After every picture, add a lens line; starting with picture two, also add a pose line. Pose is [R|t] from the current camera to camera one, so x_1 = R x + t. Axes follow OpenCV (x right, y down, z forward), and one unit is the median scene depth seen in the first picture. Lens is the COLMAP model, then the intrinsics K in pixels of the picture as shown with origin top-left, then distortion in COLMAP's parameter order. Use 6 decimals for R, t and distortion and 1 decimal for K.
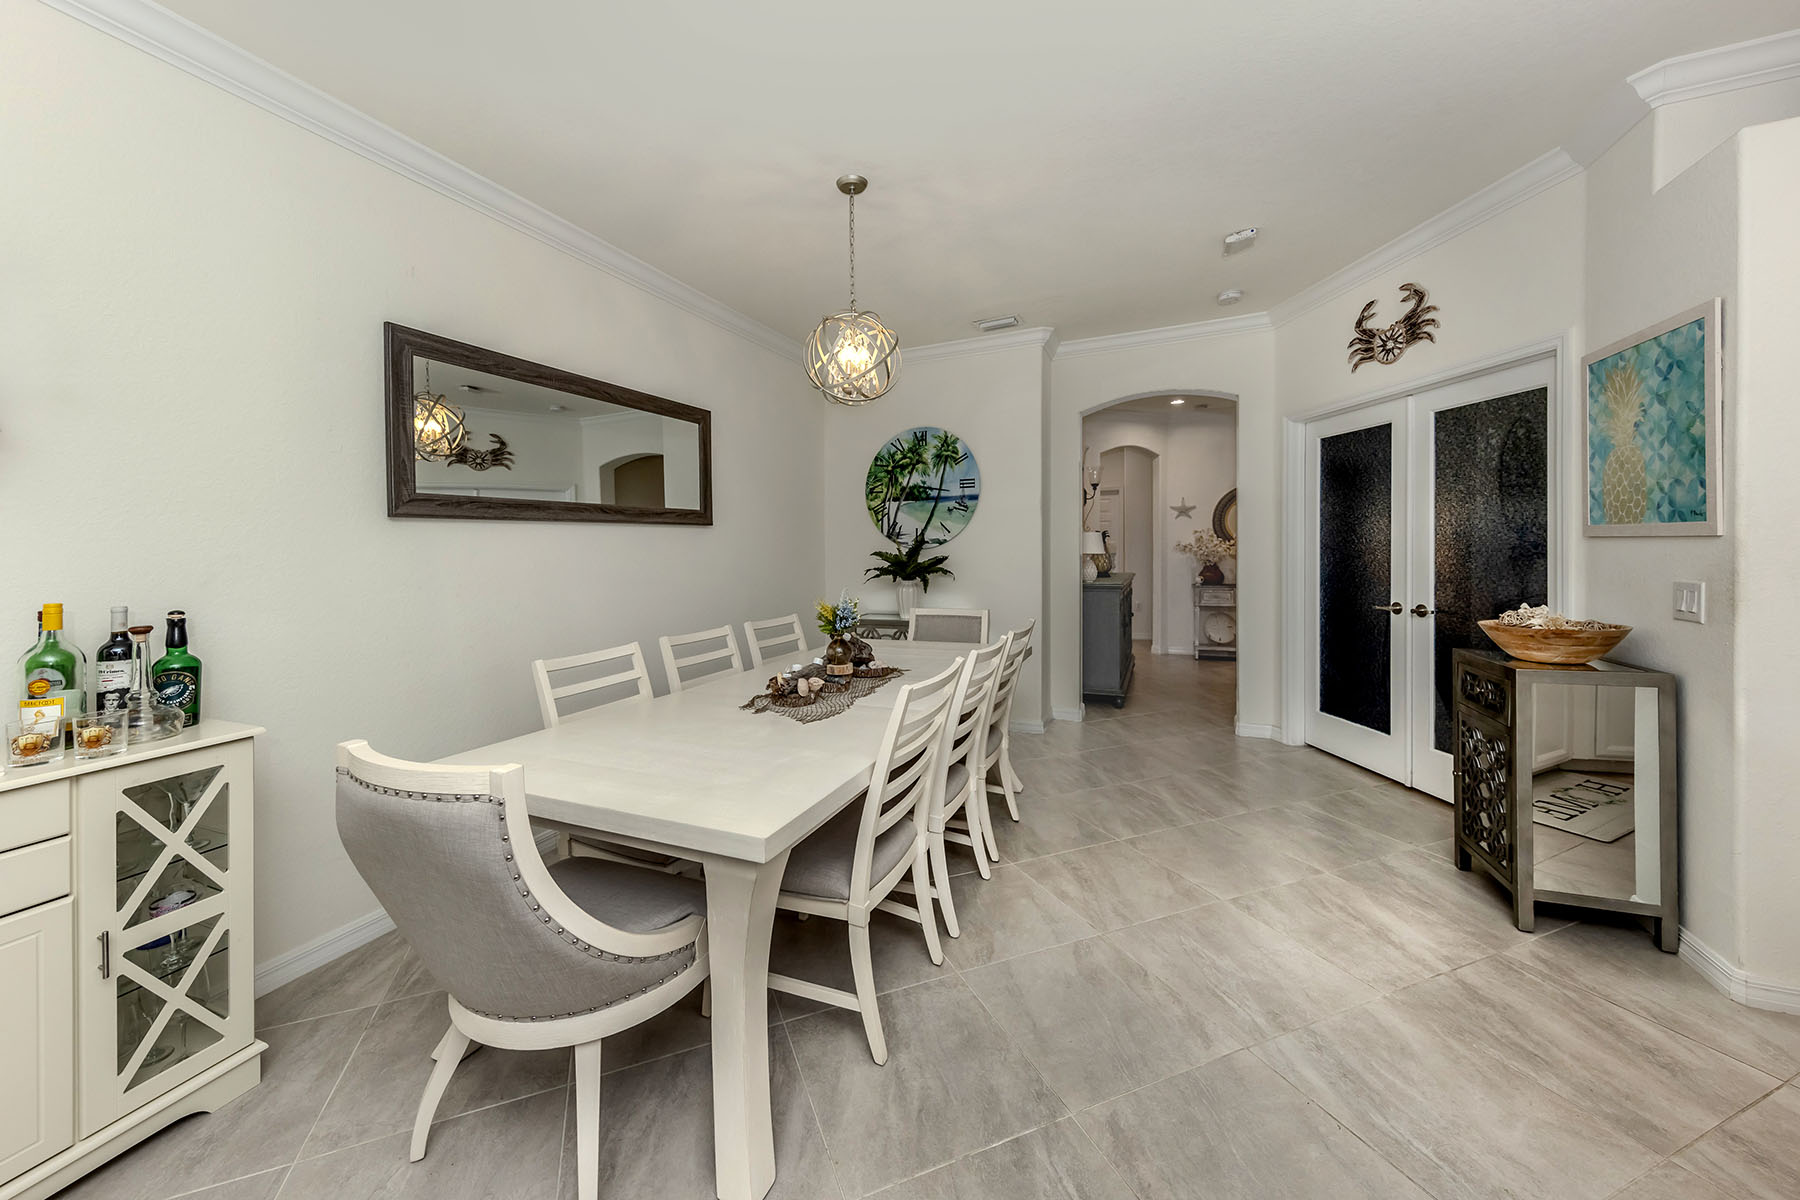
lens RADIAL K [[658.1, 0, 853.9], [0, 658.1, 549.7], [0, 0, 1]] dist [0.003570, 0.000026]
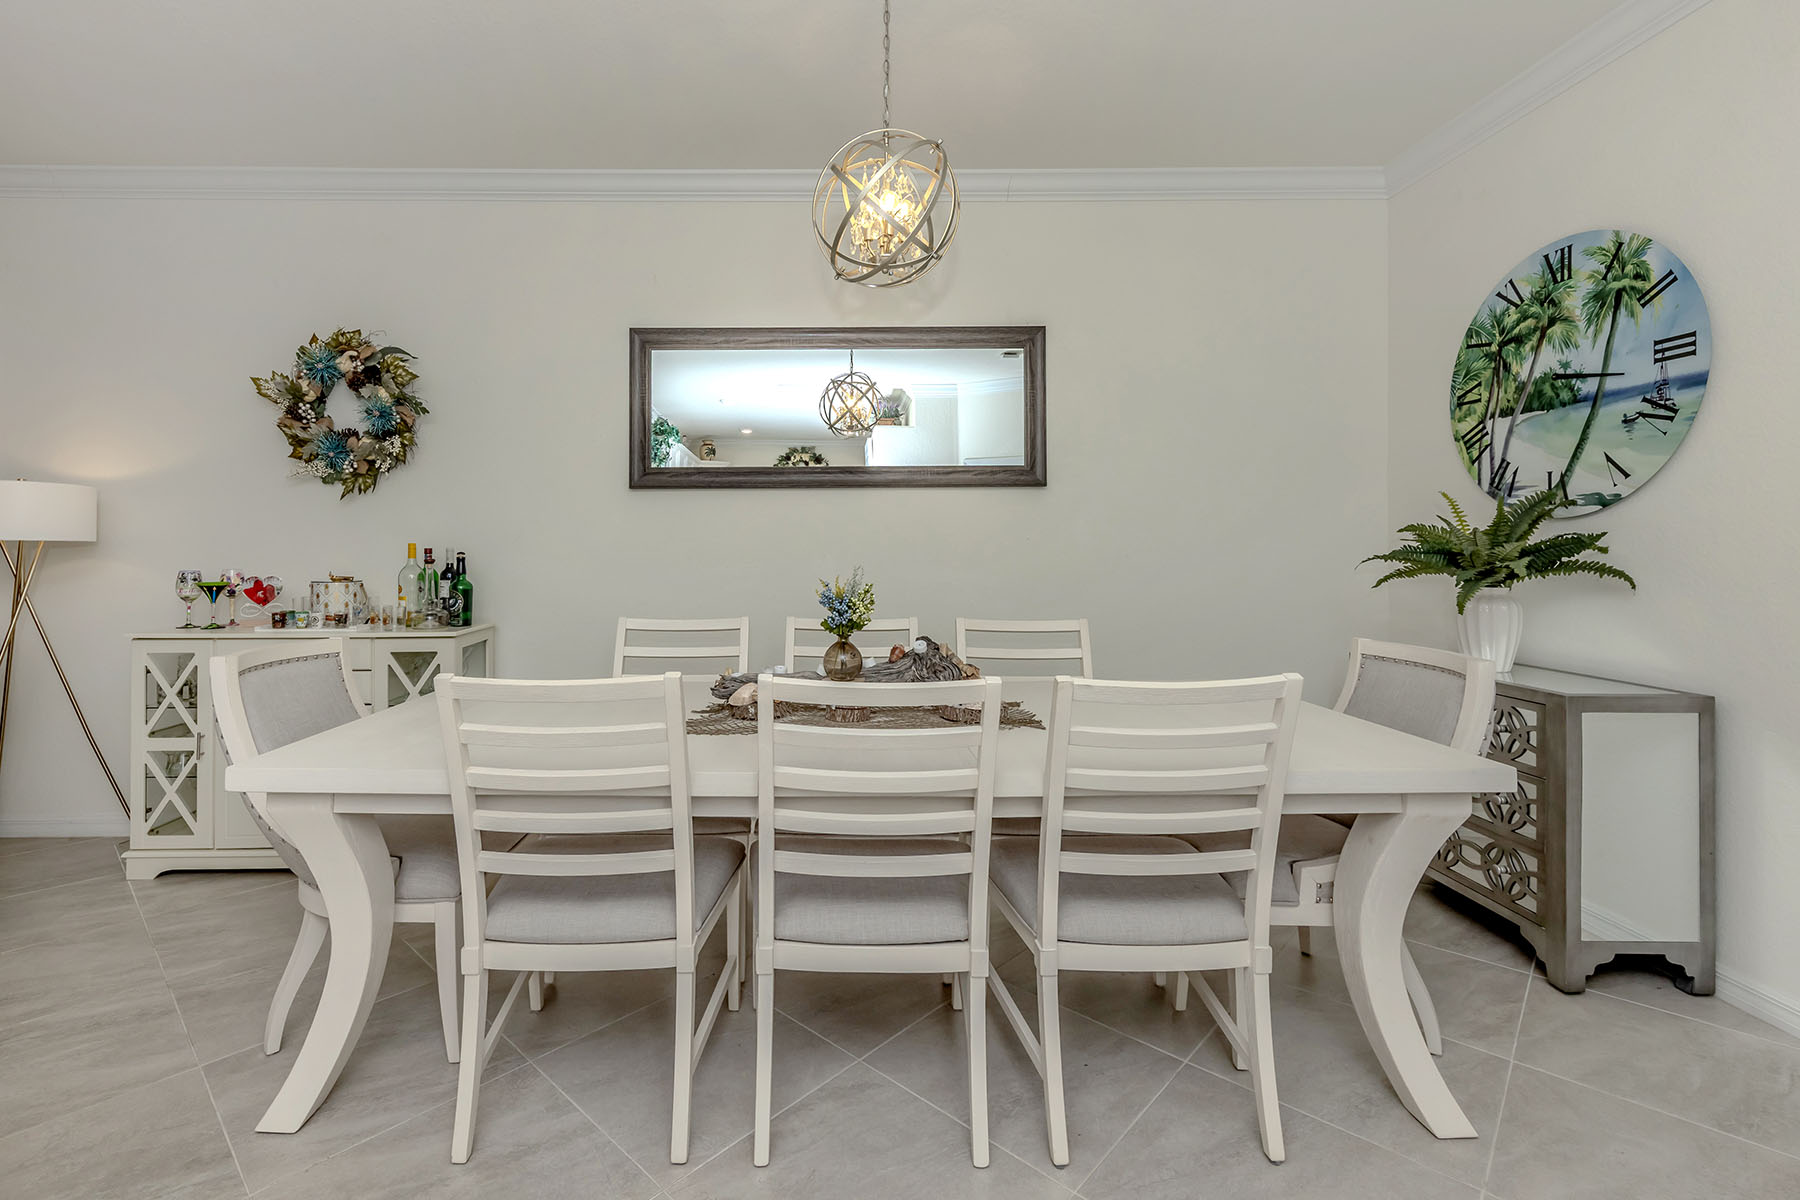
lens RADIAL K [[801.7, 0, 828.9], [0, 801.7, 534.2], [0, 0, 1]] dist [0.011609, -0.000996]
pose [[0.440077, 0.005313, -0.897944, 0.543419], [-0.010507, 0.999945, 0.000767, 0.020716], [0.897898, 0.009097, 0.440109, 0.481118]]
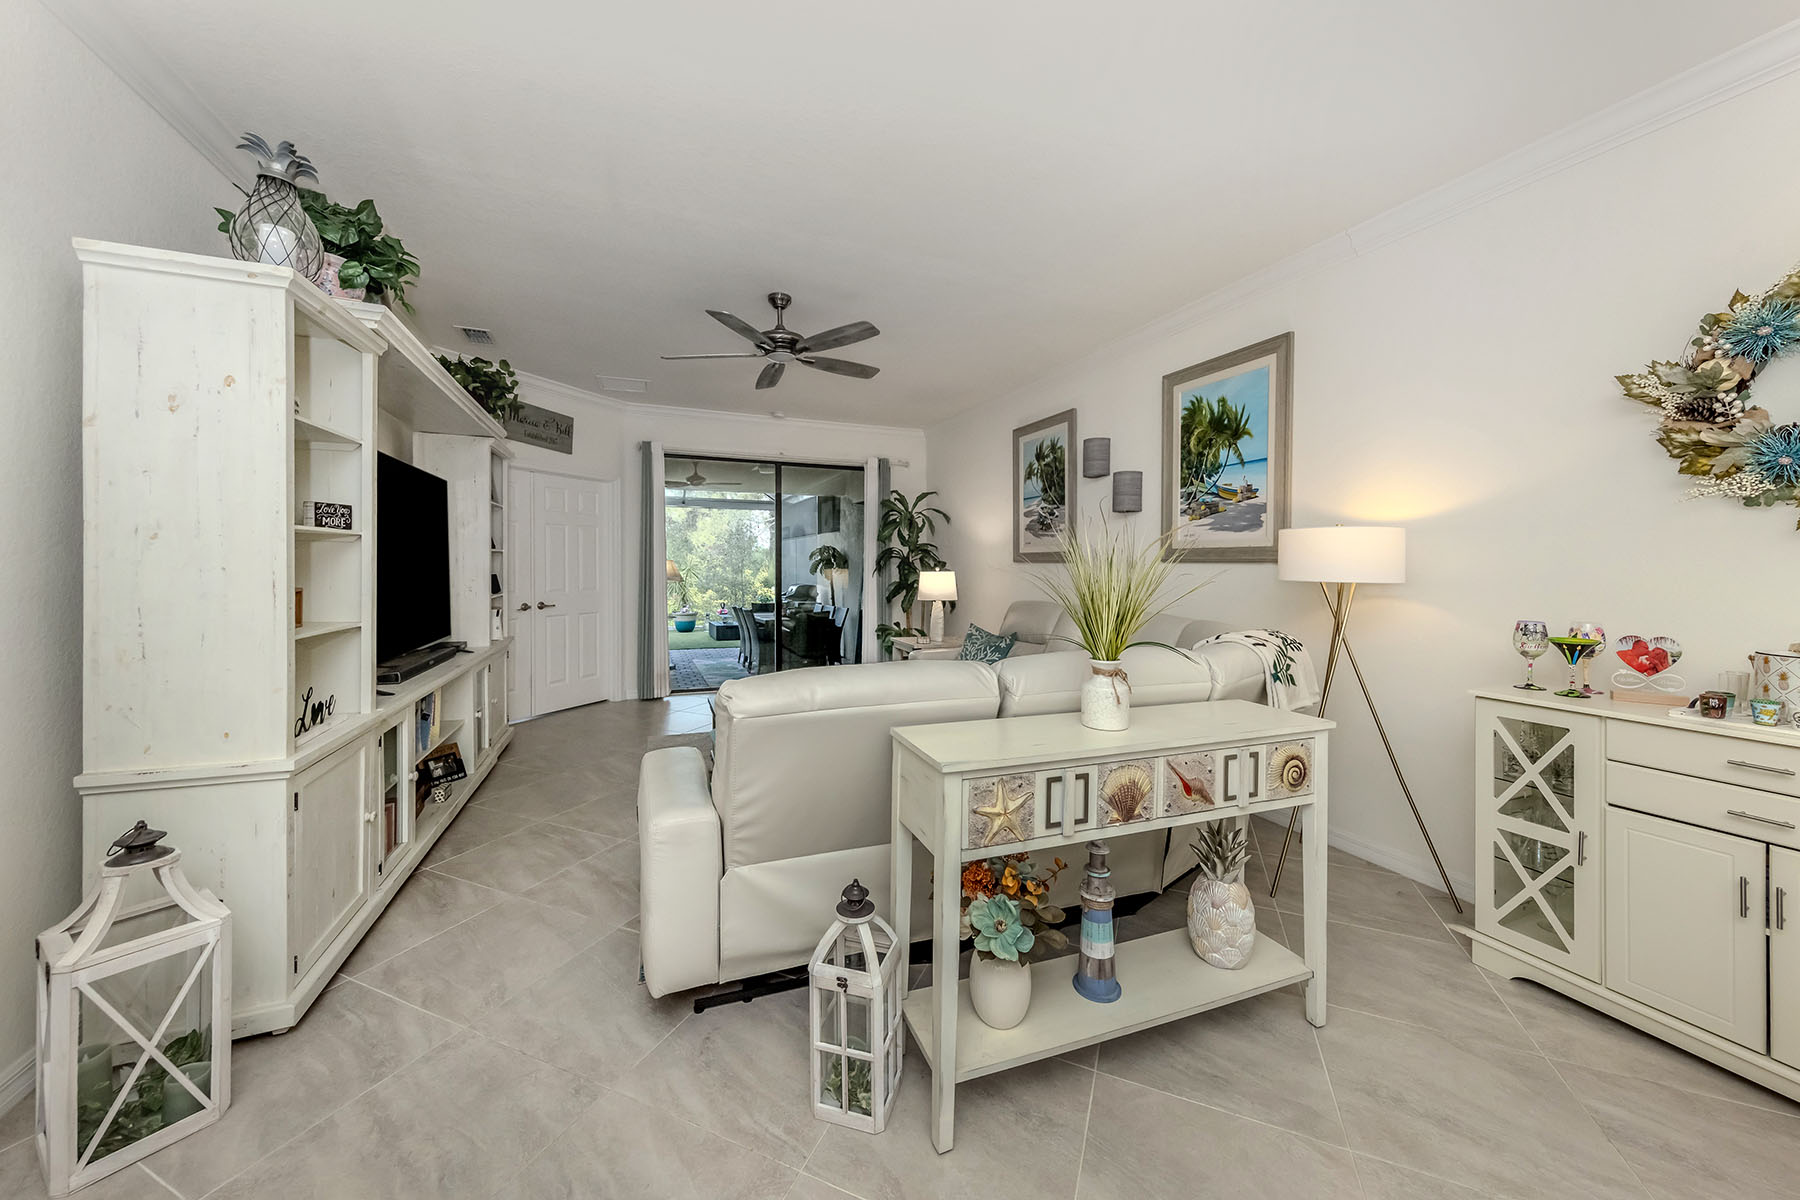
lens RADIAL K [[658.1, 0, 906.8], [0, 658.1, 563.9], [0, 0, 1]] dist [0.003570, 0.000026]
pose [[-0.671607, 0.012585, -0.740801, 0.254316], [0.002664, 0.999890, 0.014571, 0.003147], [0.740903, 0.007812, -0.671567, 0.195911]]
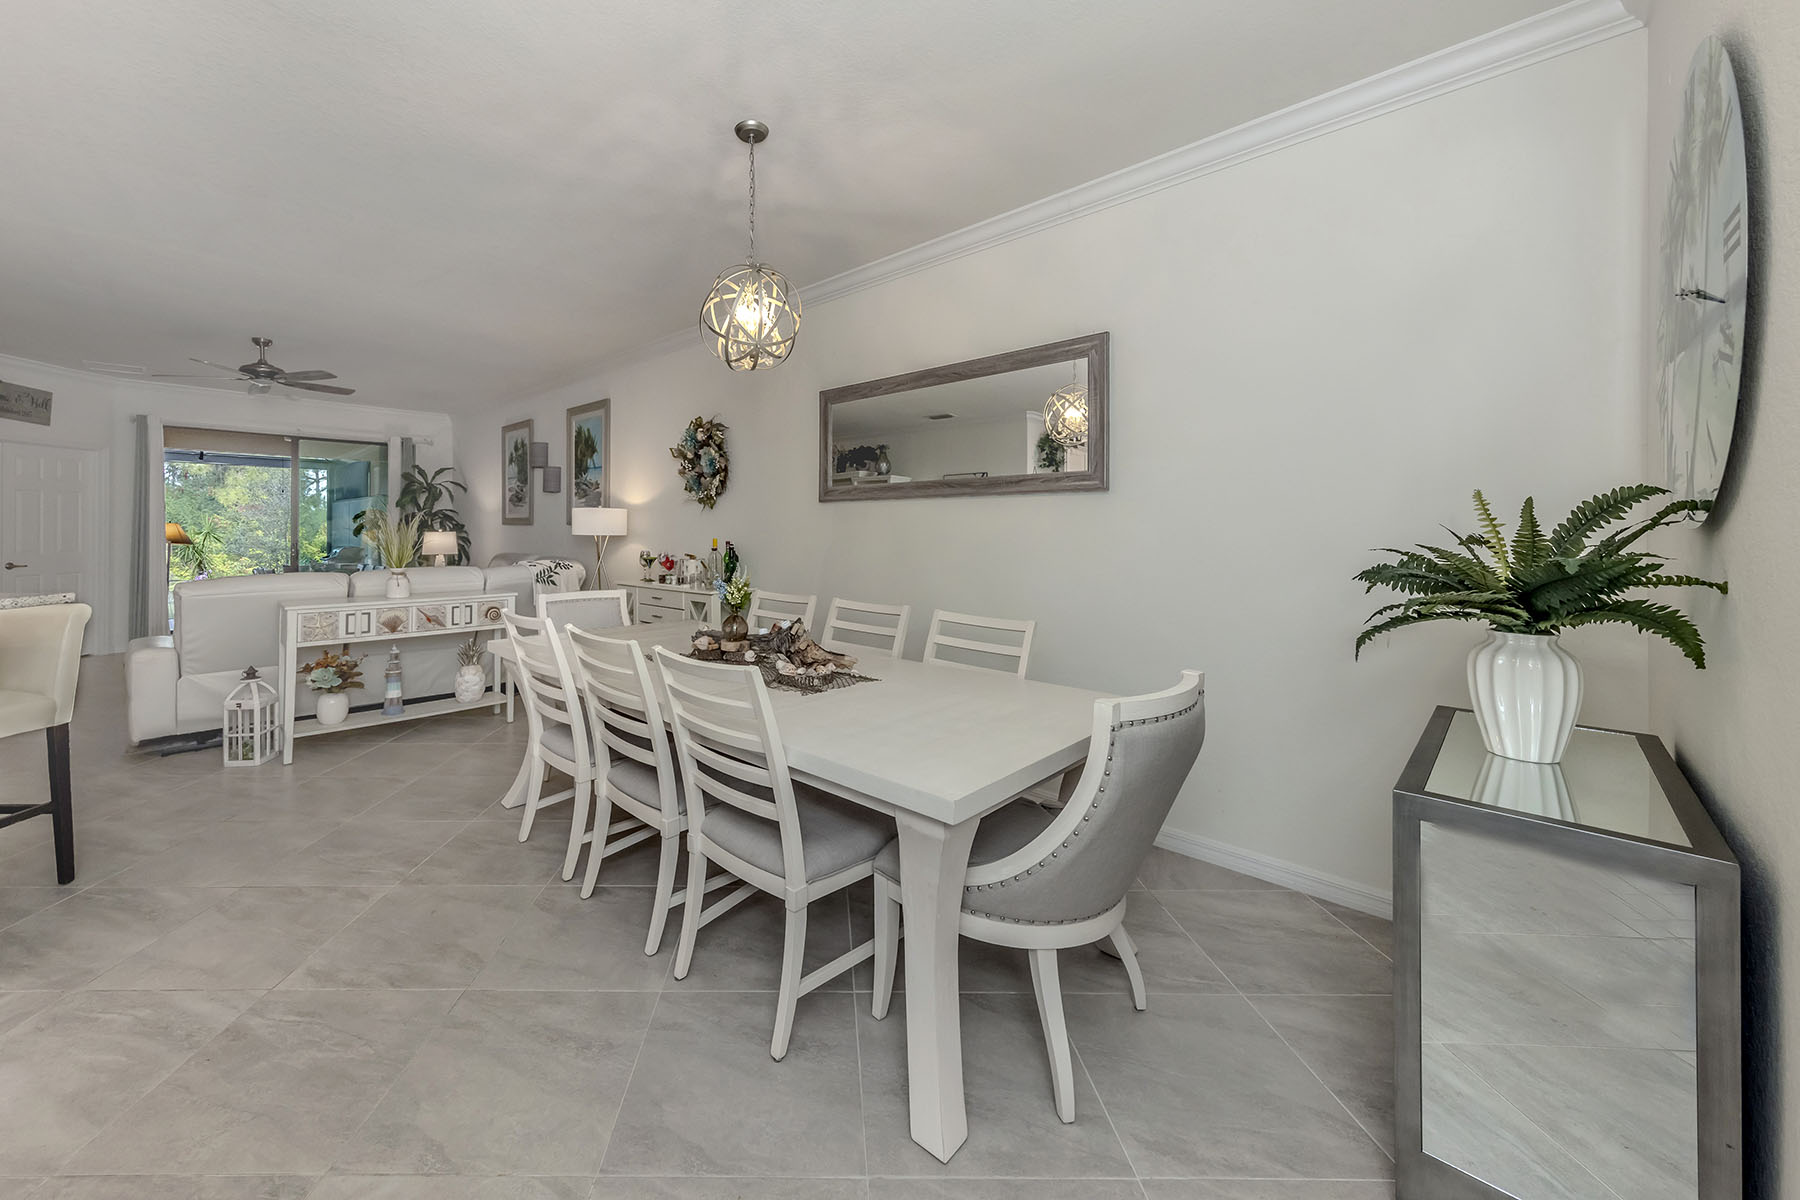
lens RADIAL K [[679.7, 0, 835.3], [0, 679.7, 517.6], [0, 0, 1]] dist [0.002584, -0.000274]
pose [[-0.320184, 0.003484, -0.947349, 0.693023], [-0.000845, 0.999992, 0.003963, -0.011382], [0.947355, 0.002070, -0.320178, 1.143121]]
